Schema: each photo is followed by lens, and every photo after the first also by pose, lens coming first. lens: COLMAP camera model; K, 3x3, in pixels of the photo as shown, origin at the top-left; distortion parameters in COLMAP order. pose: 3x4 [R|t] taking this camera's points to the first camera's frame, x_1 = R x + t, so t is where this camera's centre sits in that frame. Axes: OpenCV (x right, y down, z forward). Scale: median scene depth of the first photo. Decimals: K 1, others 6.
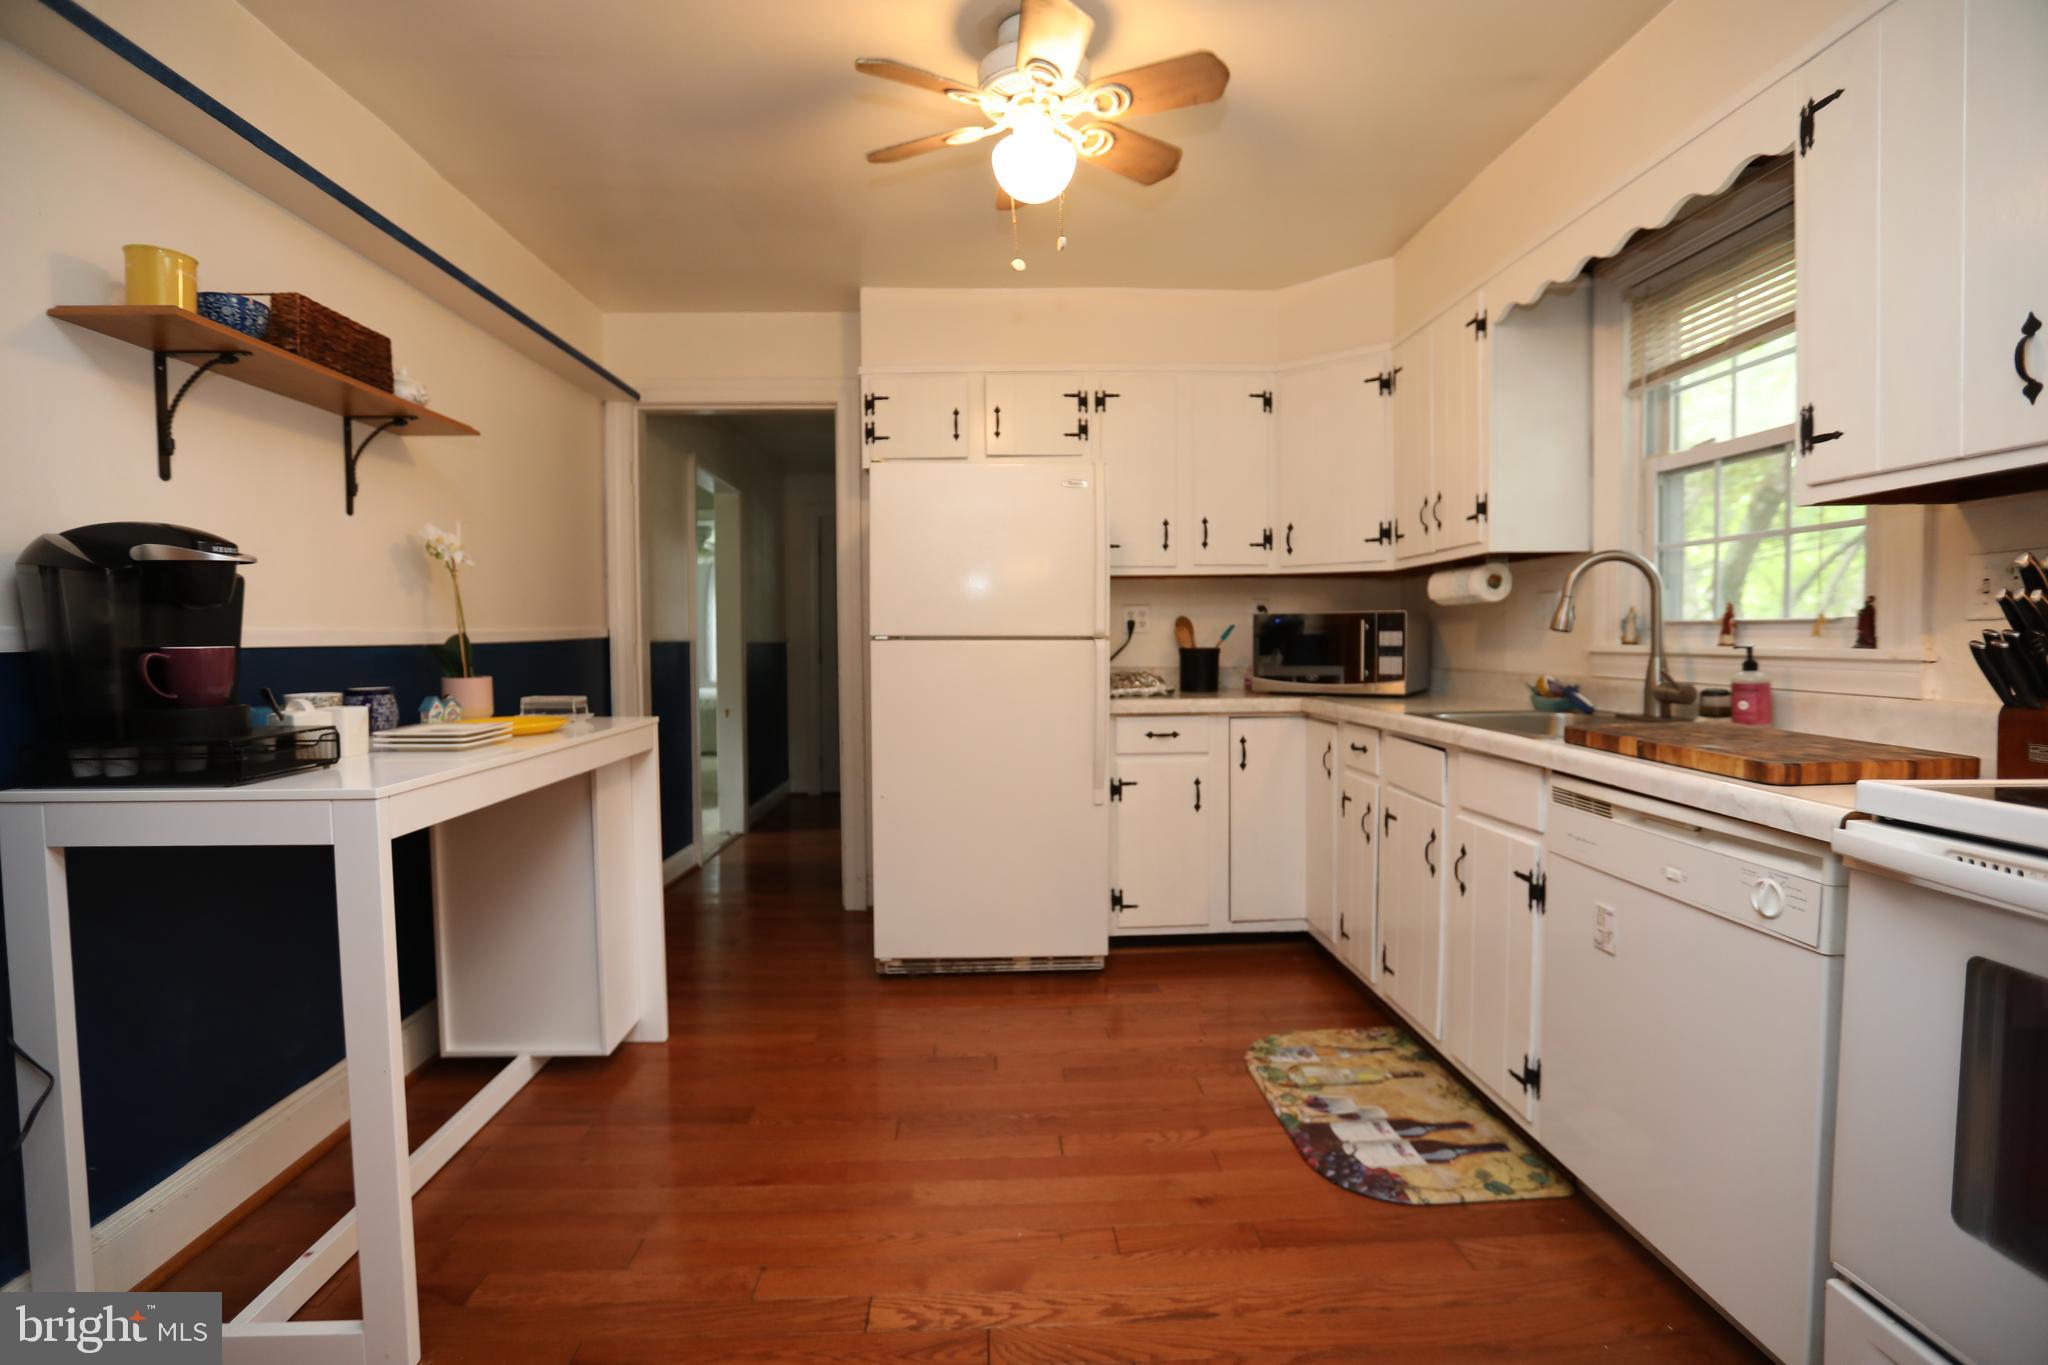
lens RADIAL K [[920.5, 0, 1023.1], [0, 920.5, 679.2], [0, 0, 1]] dist [-0.052995, 0.012343]
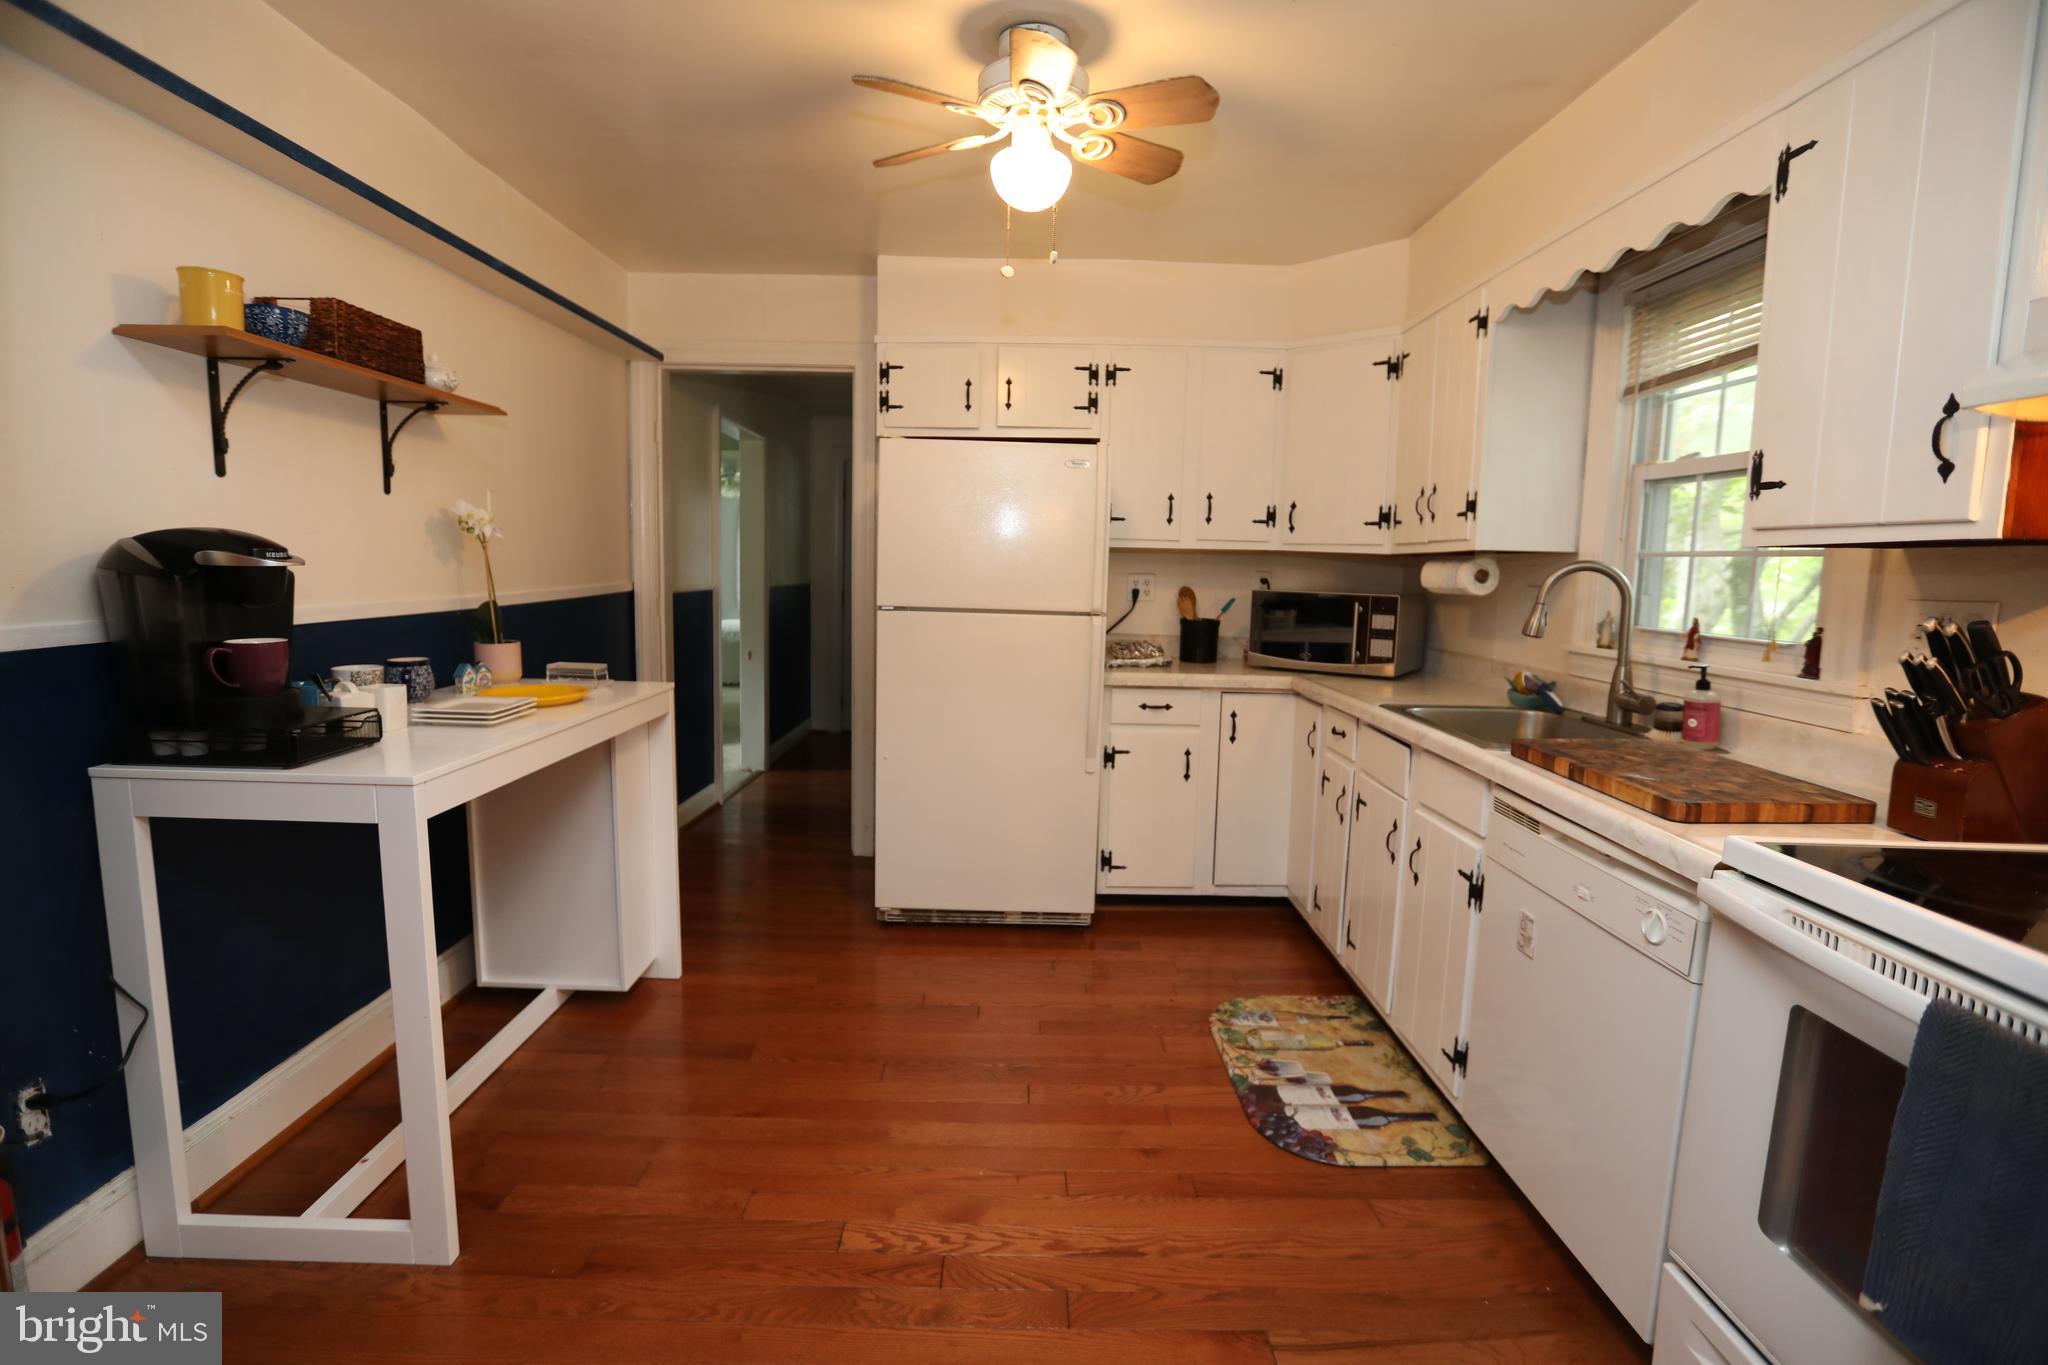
lens RADIAL K [[920.5, 0, 1023.1], [0, 920.5, 679.2], [0, 0, 1]] dist [-0.052995, 0.012343]
pose [[0.998898, 0.034567, -0.031739, 0.049726], [-0.032045, 0.996532, 0.076795, -0.068681], [0.034283, -0.075693, 0.996542, -0.060519]]
